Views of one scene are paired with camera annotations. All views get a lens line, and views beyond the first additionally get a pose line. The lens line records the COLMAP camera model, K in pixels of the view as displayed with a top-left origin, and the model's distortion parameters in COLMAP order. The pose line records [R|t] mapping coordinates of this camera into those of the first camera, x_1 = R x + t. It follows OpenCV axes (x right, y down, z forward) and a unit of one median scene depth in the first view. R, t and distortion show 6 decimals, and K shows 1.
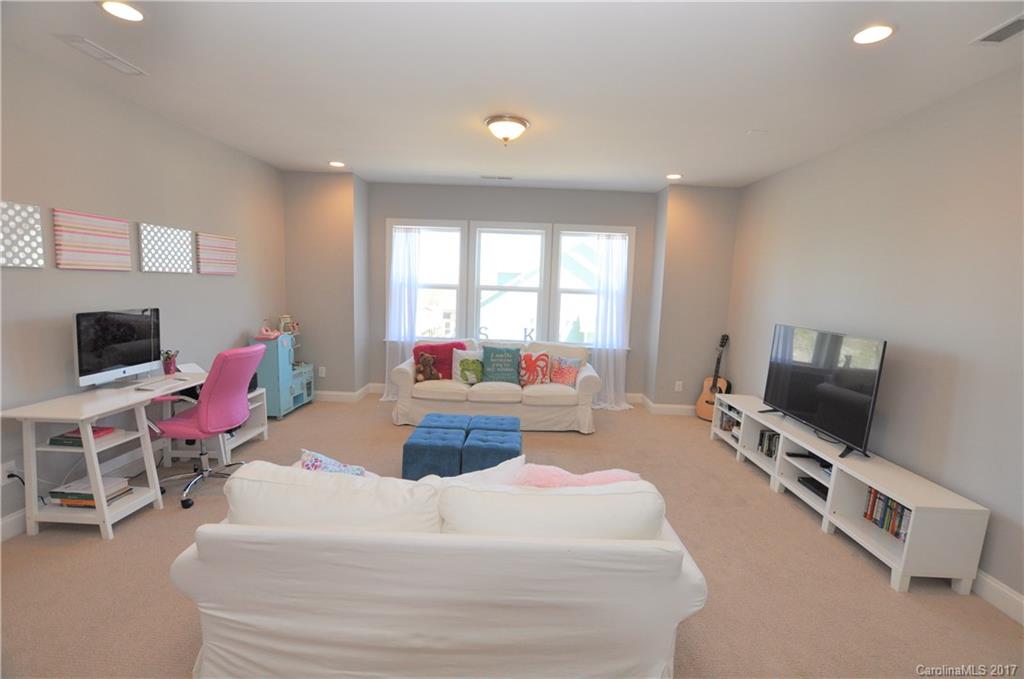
lens RADIAL K [[450.8, 0, 518.1], [0, 450.8, 344.2], [0, 0, 1]] dist [-0.022170, 0.001742]
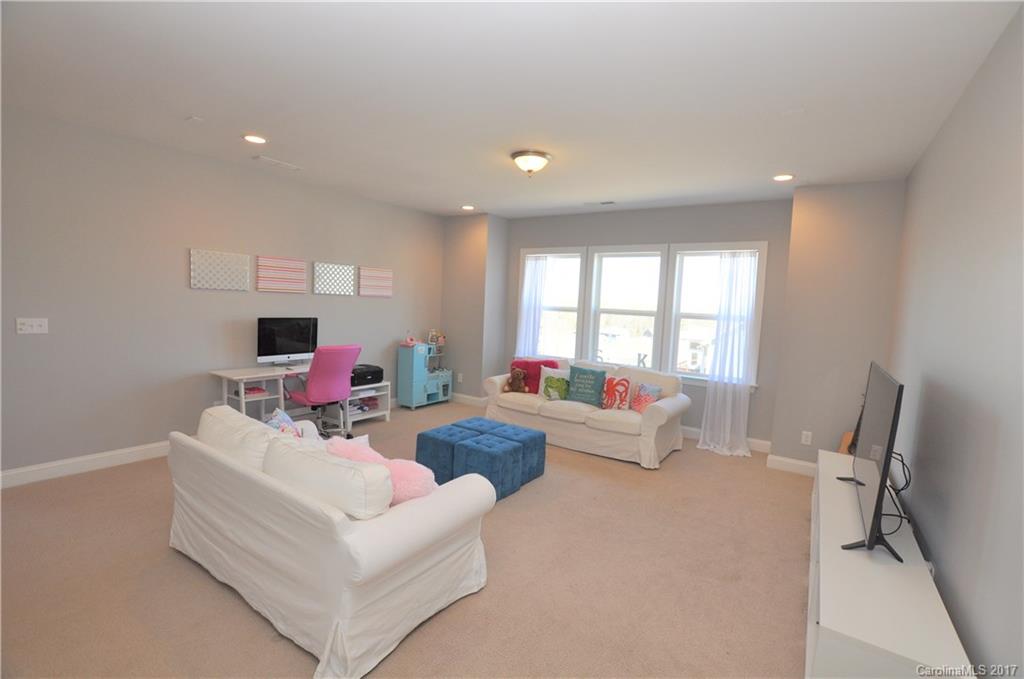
lens RADIAL K [[450.8, 0, 515.1], [0, 450.8, 341.6], [0, 0, 1]] dist [-0.022170, 0.001742]
pose [[0.838220, 0.049342, -0.543095, 0.378453], [-0.086394, 0.995337, -0.042911, 0.003971], [0.538445, 0.082889, 0.838574, 0.063718]]
